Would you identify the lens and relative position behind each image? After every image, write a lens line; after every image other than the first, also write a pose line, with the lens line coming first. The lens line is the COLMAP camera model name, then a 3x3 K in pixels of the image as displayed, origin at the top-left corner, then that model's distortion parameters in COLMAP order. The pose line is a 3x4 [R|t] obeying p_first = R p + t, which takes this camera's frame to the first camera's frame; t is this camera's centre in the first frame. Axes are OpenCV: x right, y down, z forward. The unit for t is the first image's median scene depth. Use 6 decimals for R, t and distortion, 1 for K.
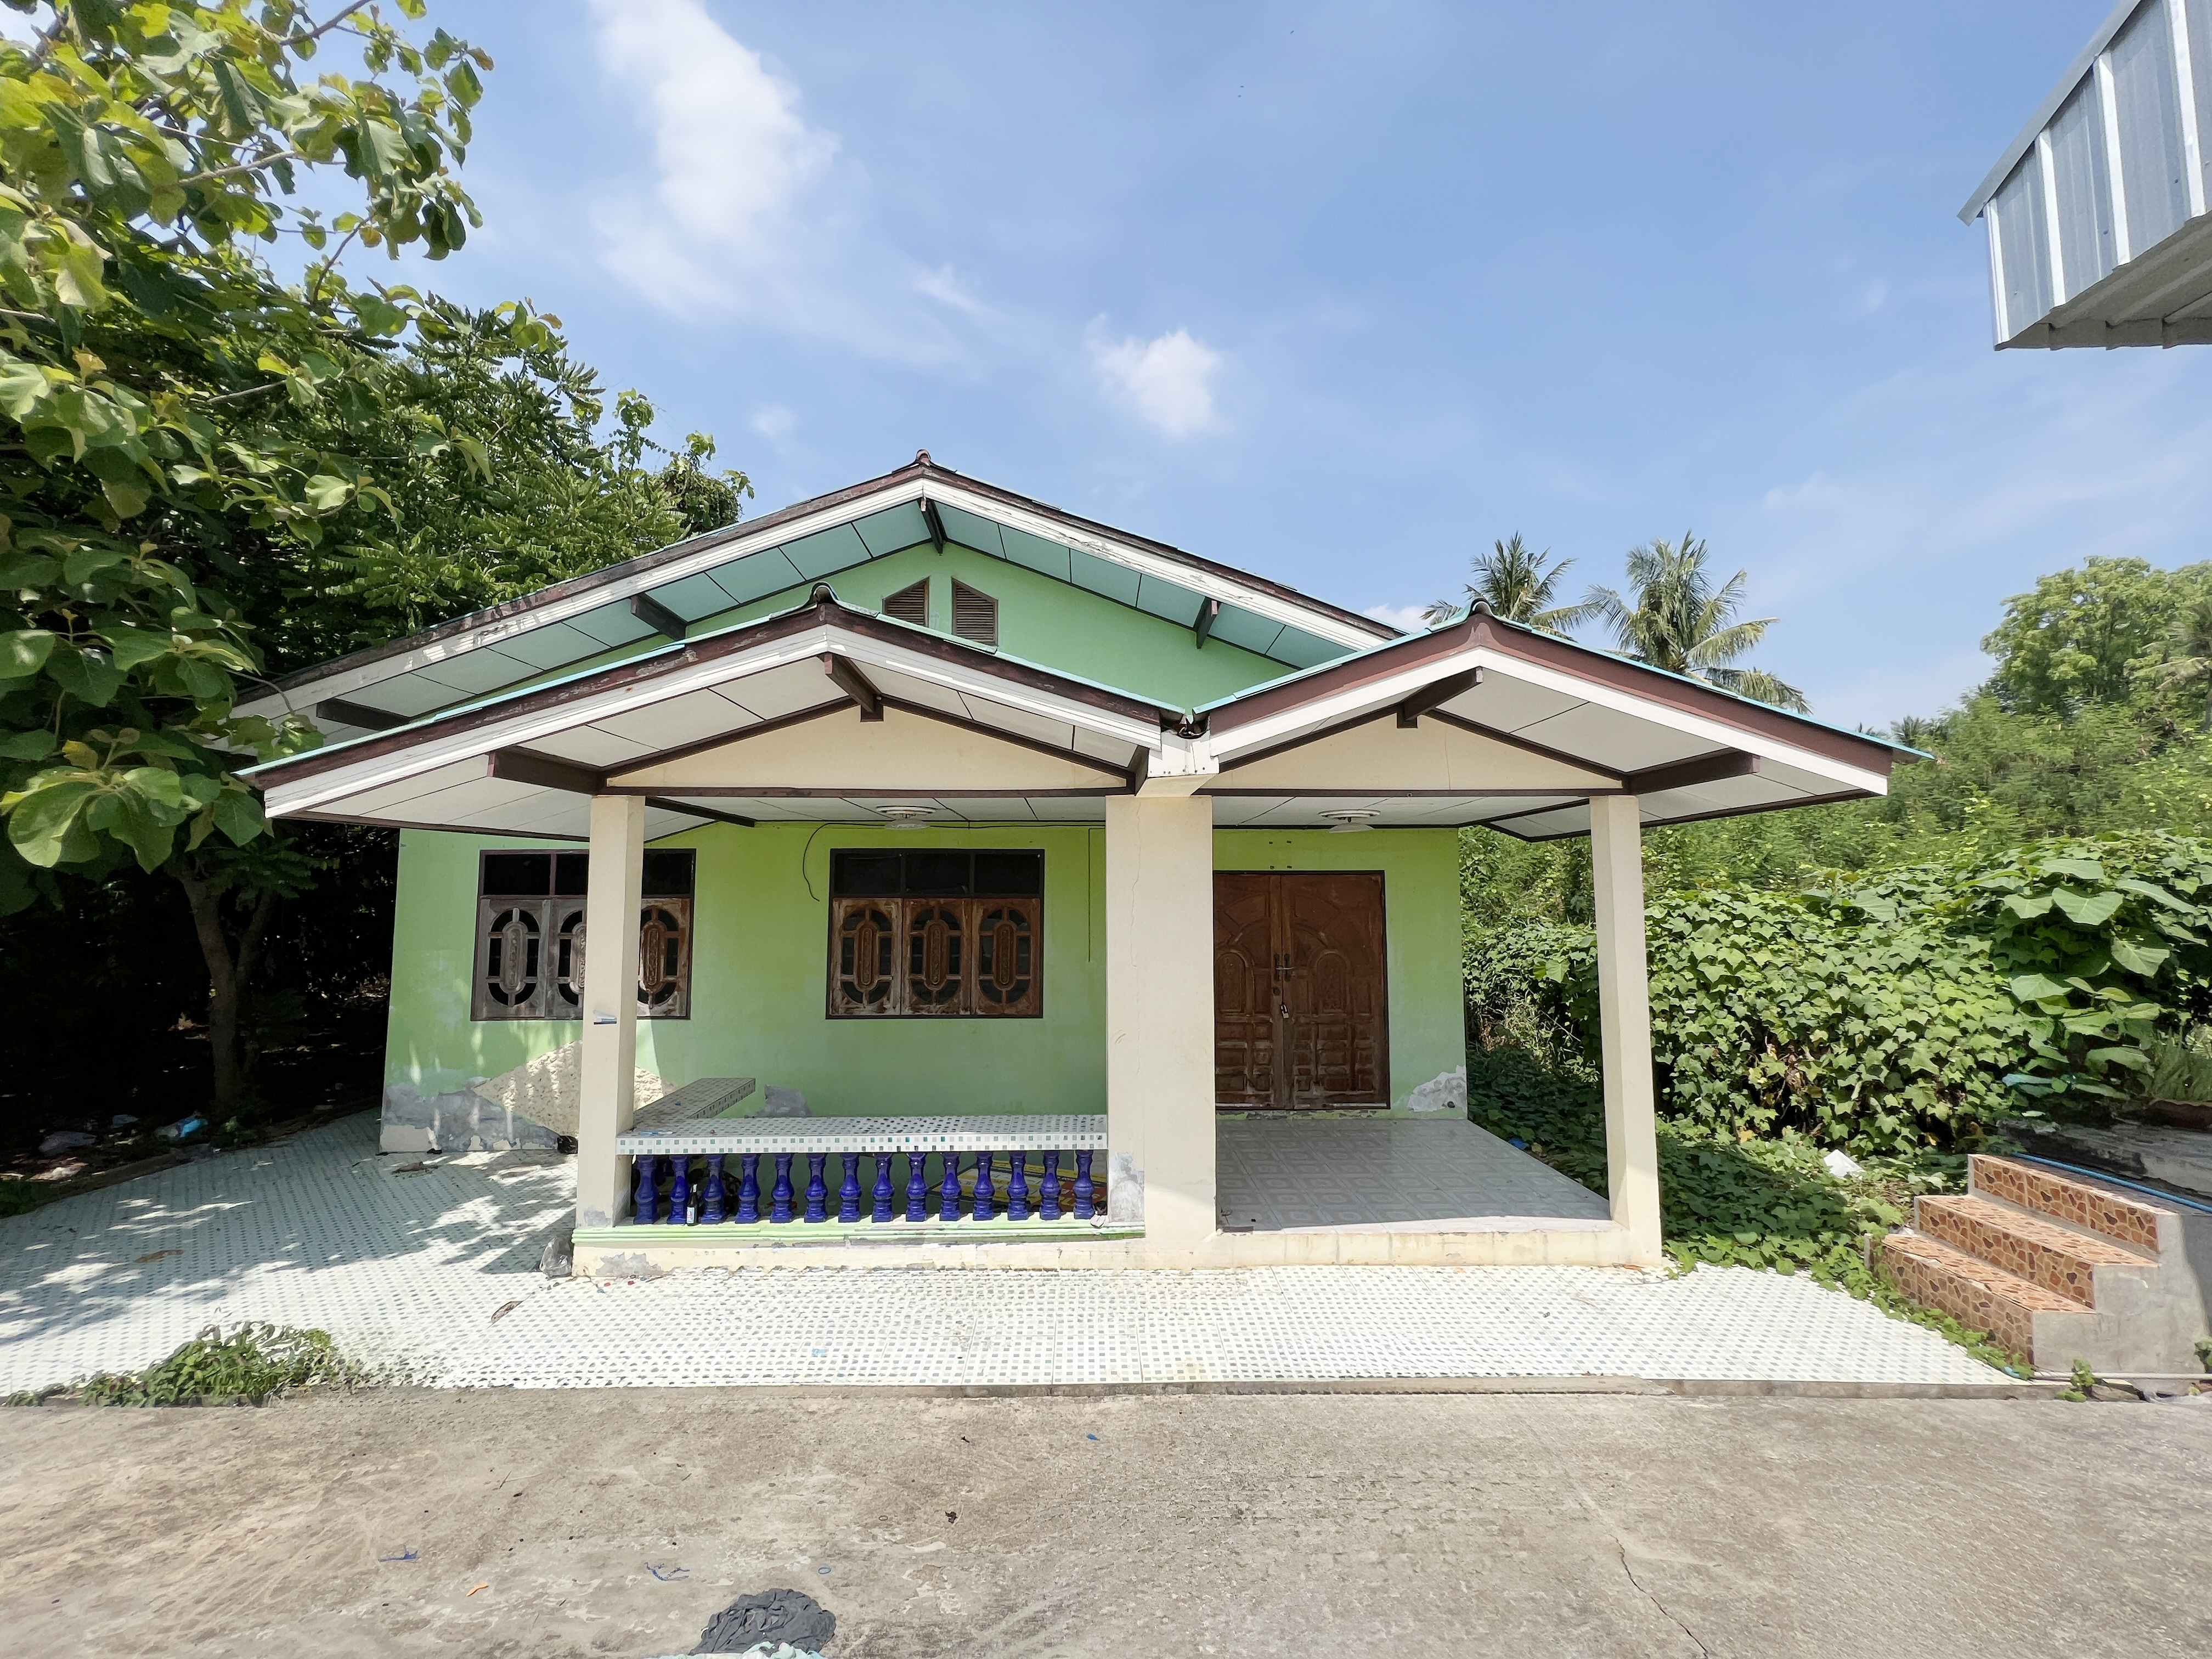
lens RADIAL K [[879.3, 0, 1109.5], [0, 879.3, 816.4], [0, 0, 1]] dist [0.002242, 0.000154]
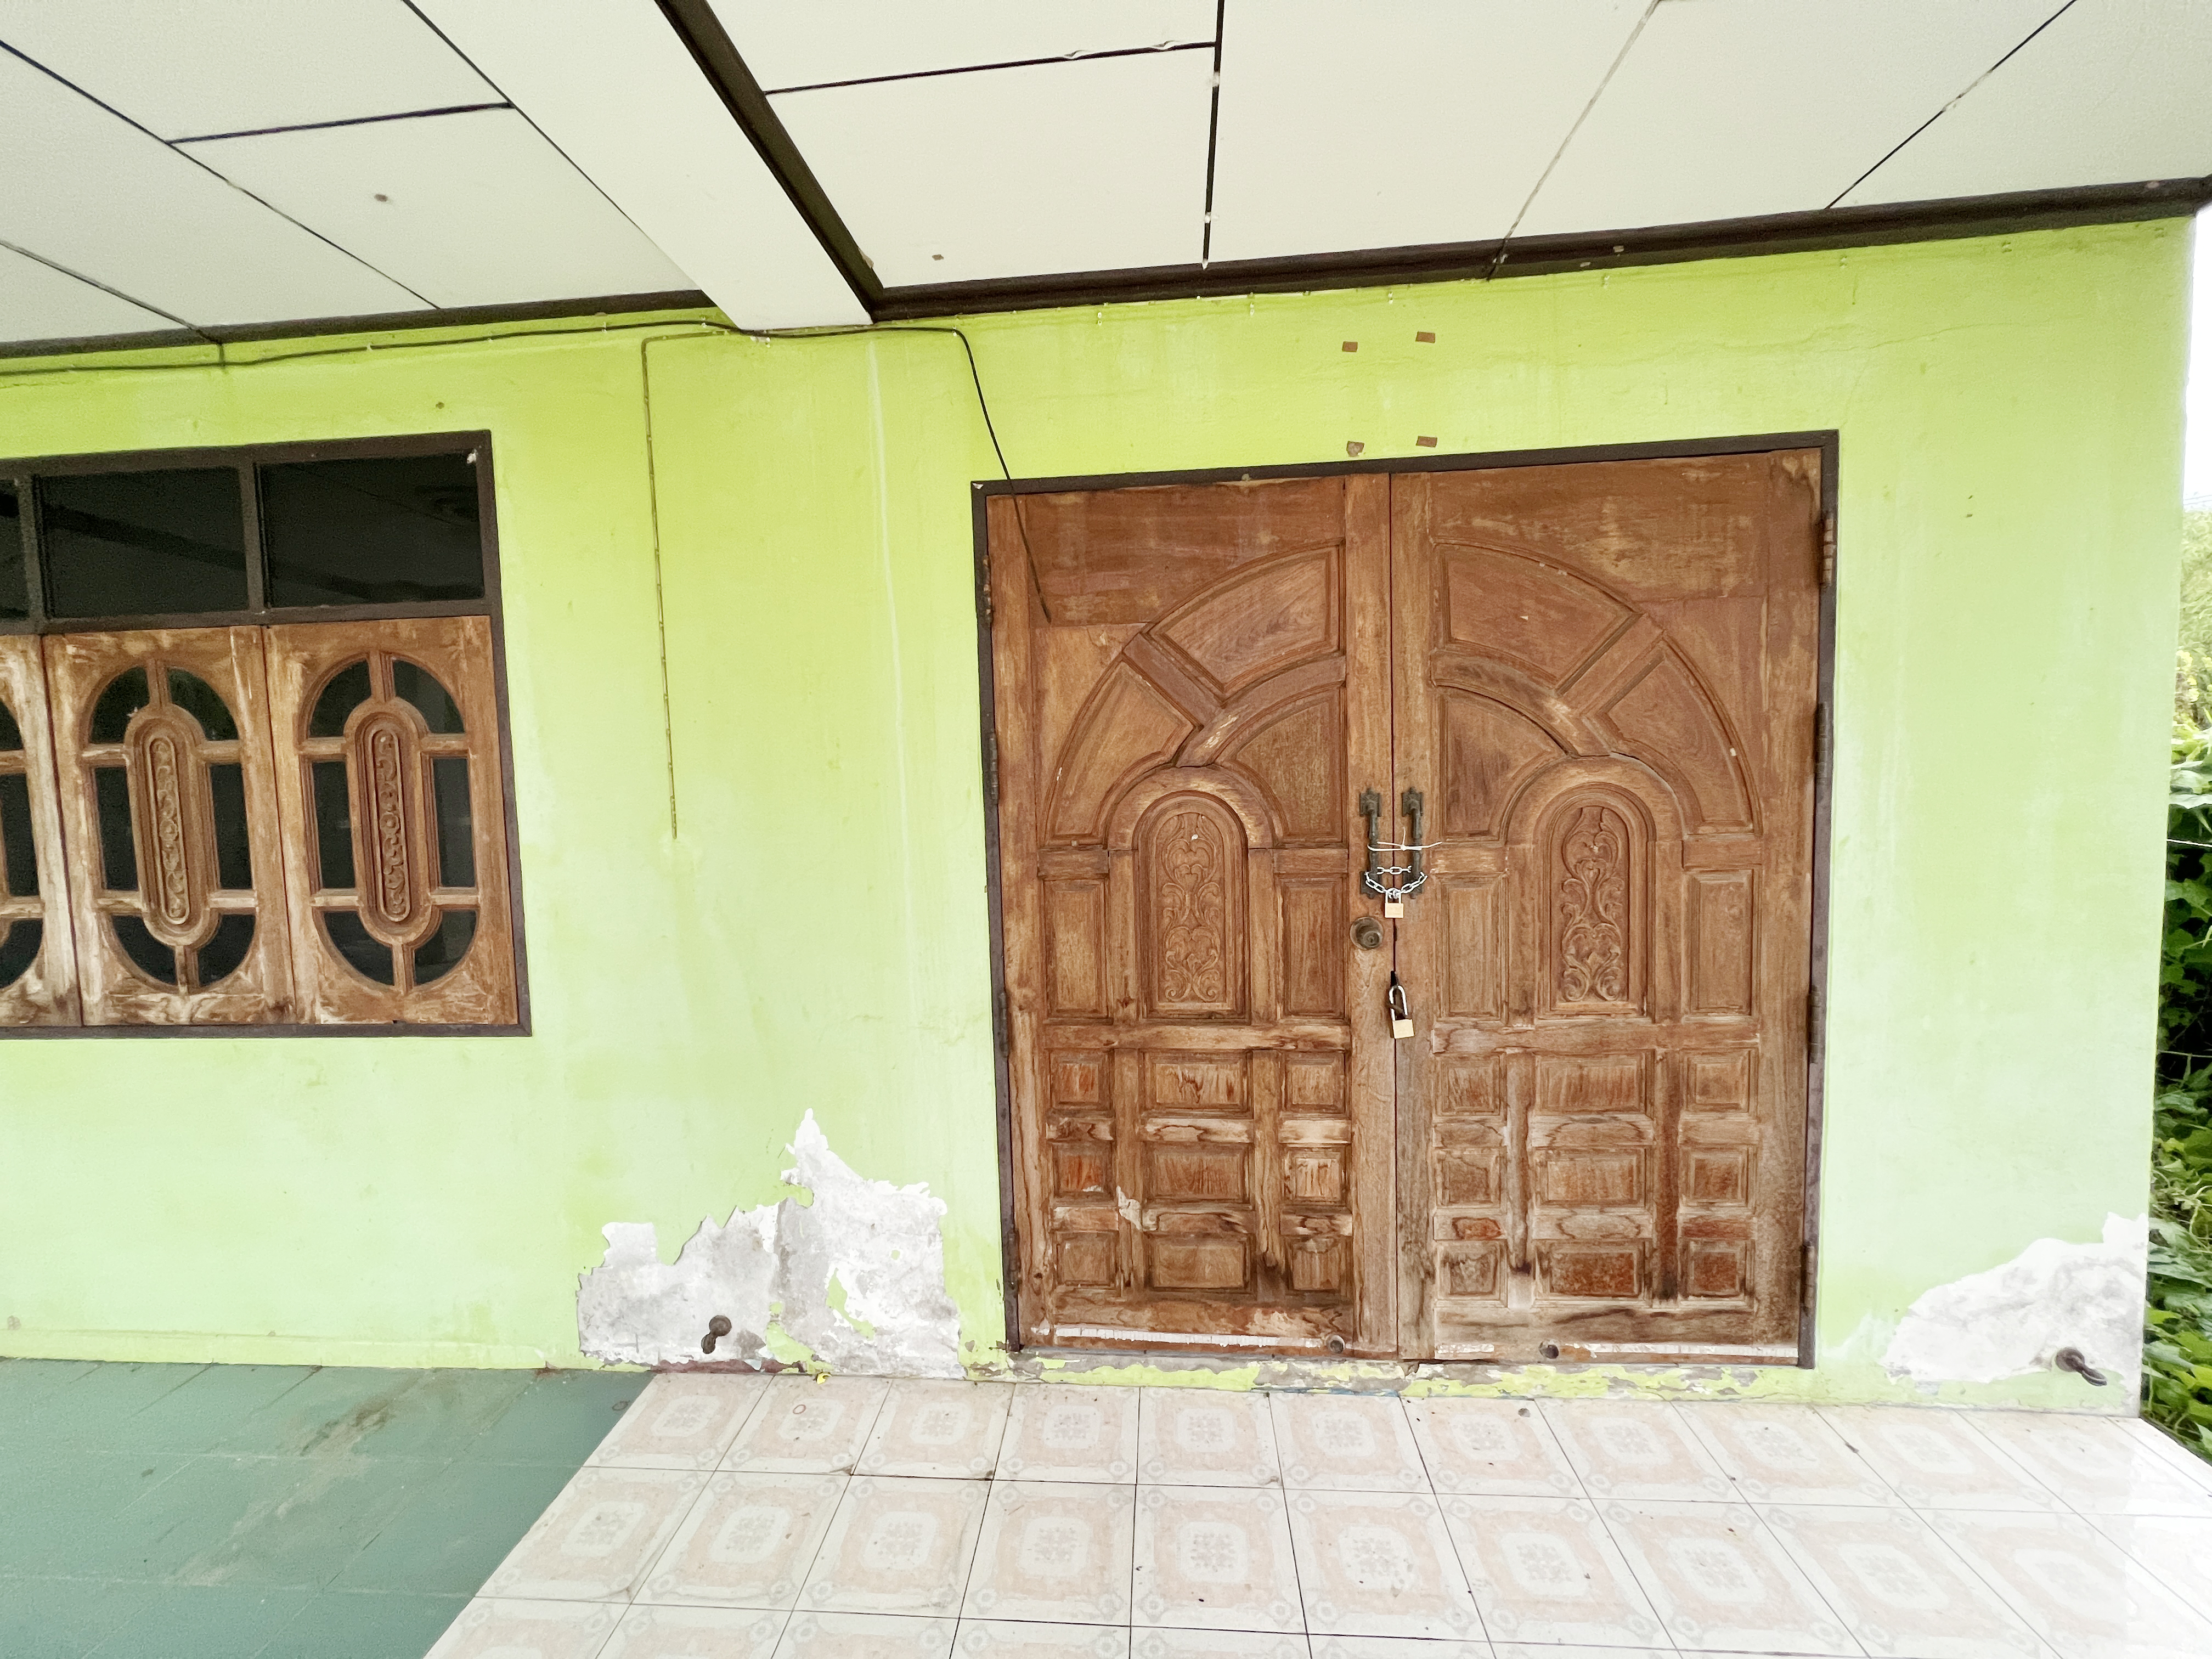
lens RADIAL K [[879.3, 0, 1094.0], [0, 879.3, 835.5], [0, 0, 1]] dist [0.002242, 0.000154]
pose [[0.993738, -0.022807, -0.109380, 0.138699], [0.038061, 0.989494, 0.139471, 0.131085], [0.105050, -0.142761, 0.984166, 0.742236]]
